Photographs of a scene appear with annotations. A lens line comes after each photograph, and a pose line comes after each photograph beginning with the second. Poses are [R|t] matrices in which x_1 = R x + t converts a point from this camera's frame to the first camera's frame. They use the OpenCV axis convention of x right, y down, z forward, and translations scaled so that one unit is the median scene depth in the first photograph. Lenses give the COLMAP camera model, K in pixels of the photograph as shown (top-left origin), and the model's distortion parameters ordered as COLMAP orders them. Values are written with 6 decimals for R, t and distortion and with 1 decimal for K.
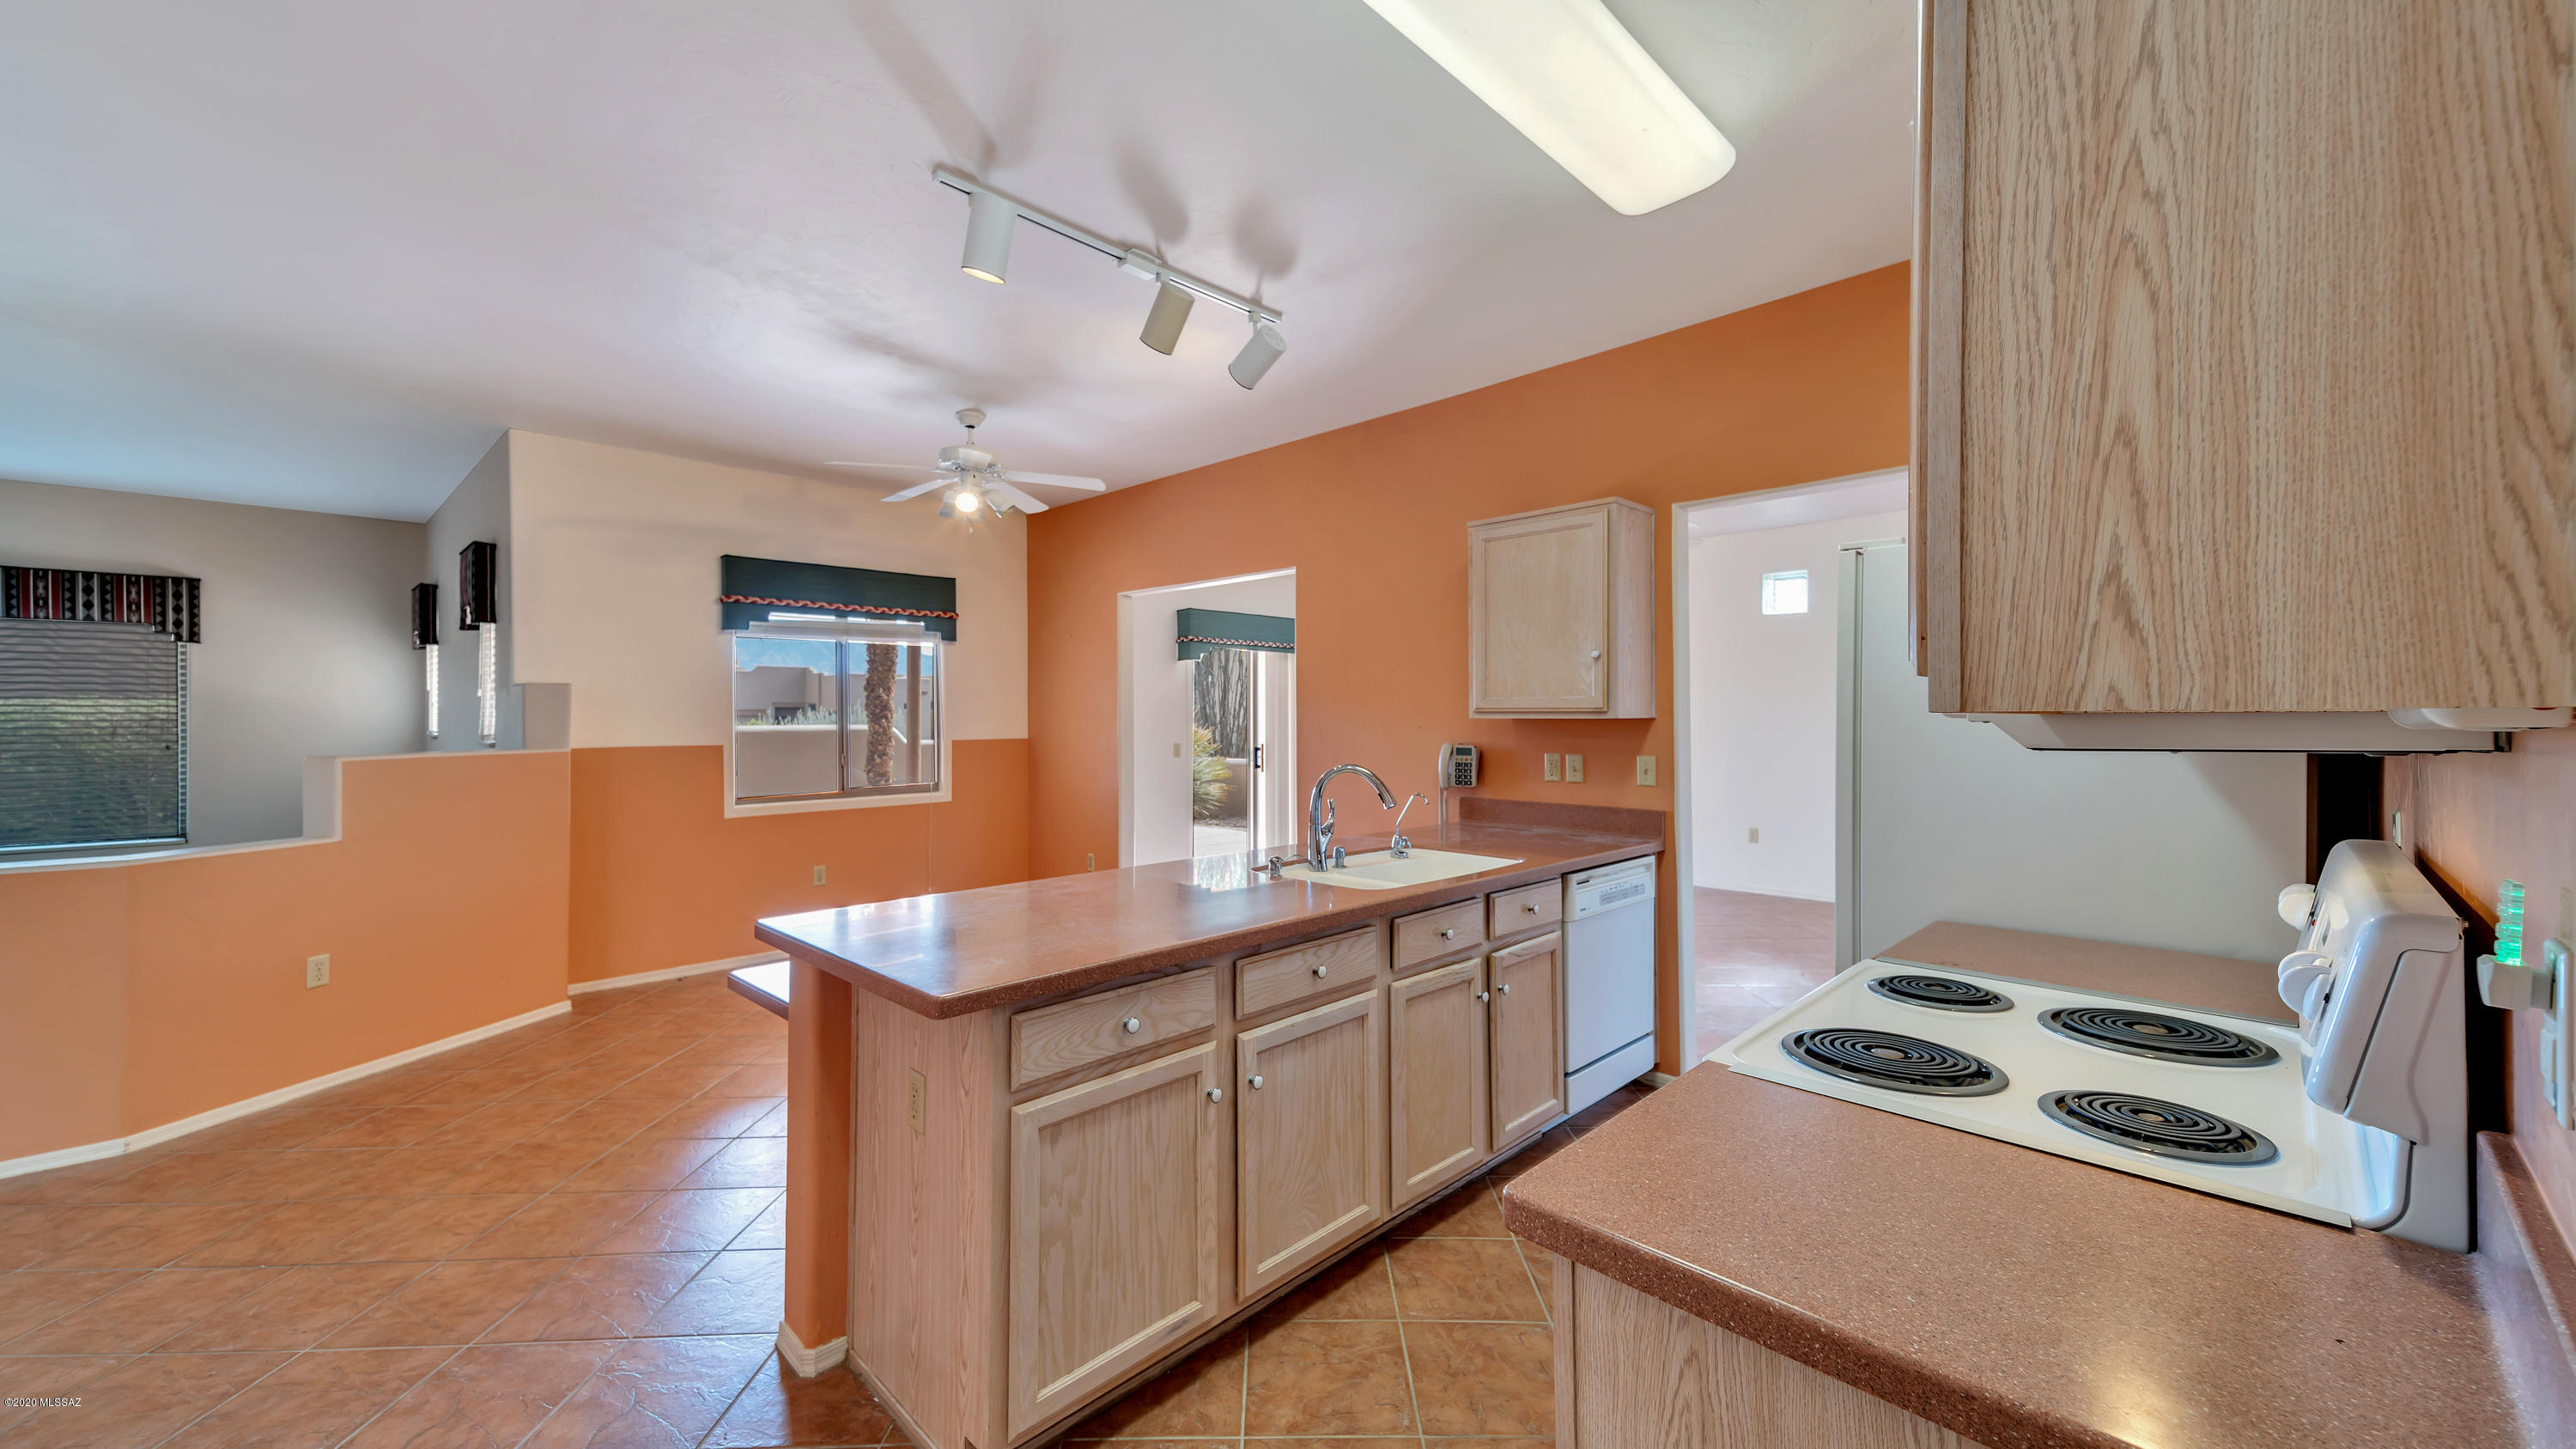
lens RADIAL K [[981.4, 0, 1300.0], [0, 981.4, 710.4], [0, 0, 1]] dist [0.030937, -0.002069]
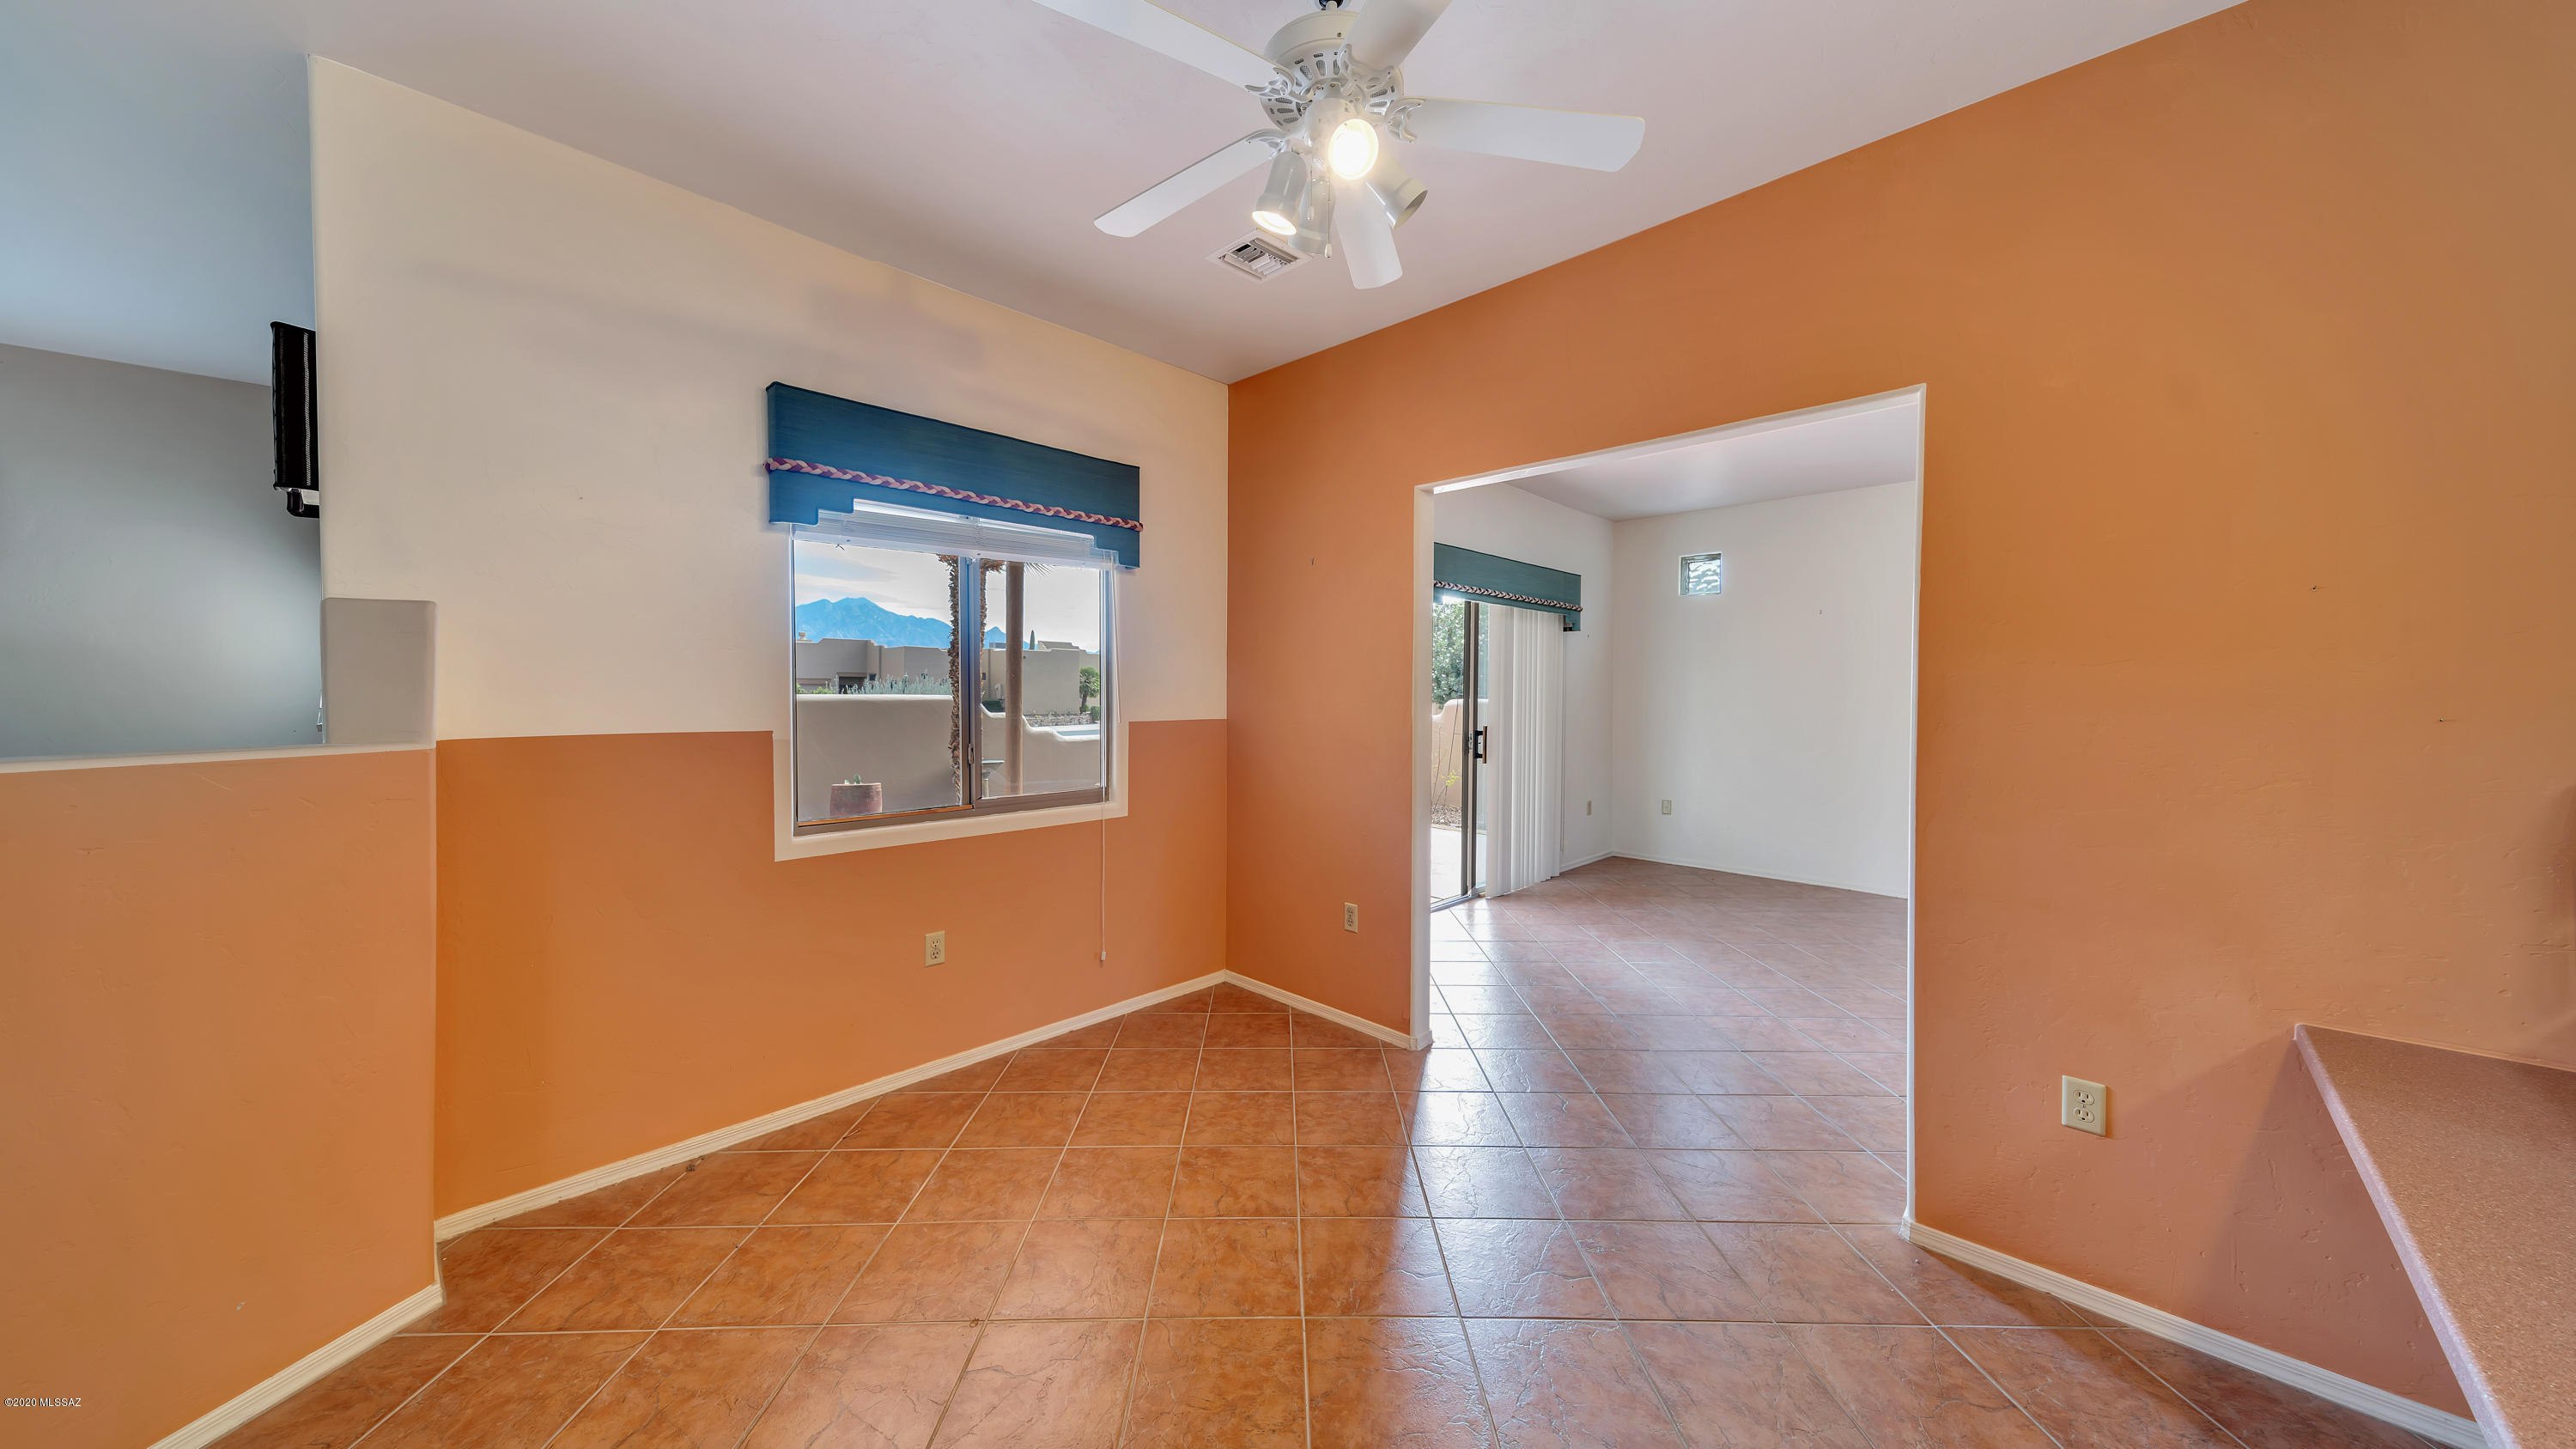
lens RADIAL K [[830.2, 0, 1278.8], [0, 830.2, 705.5], [0, 0, 1]] dist [0.010573, -0.000043]
pose [[0.999933, 0.011525, -0.000460, -0.296119], [-0.011511, 0.999662, 0.023301, 0.006541], [0.000729, -0.023294, 0.999728, 0.530366]]
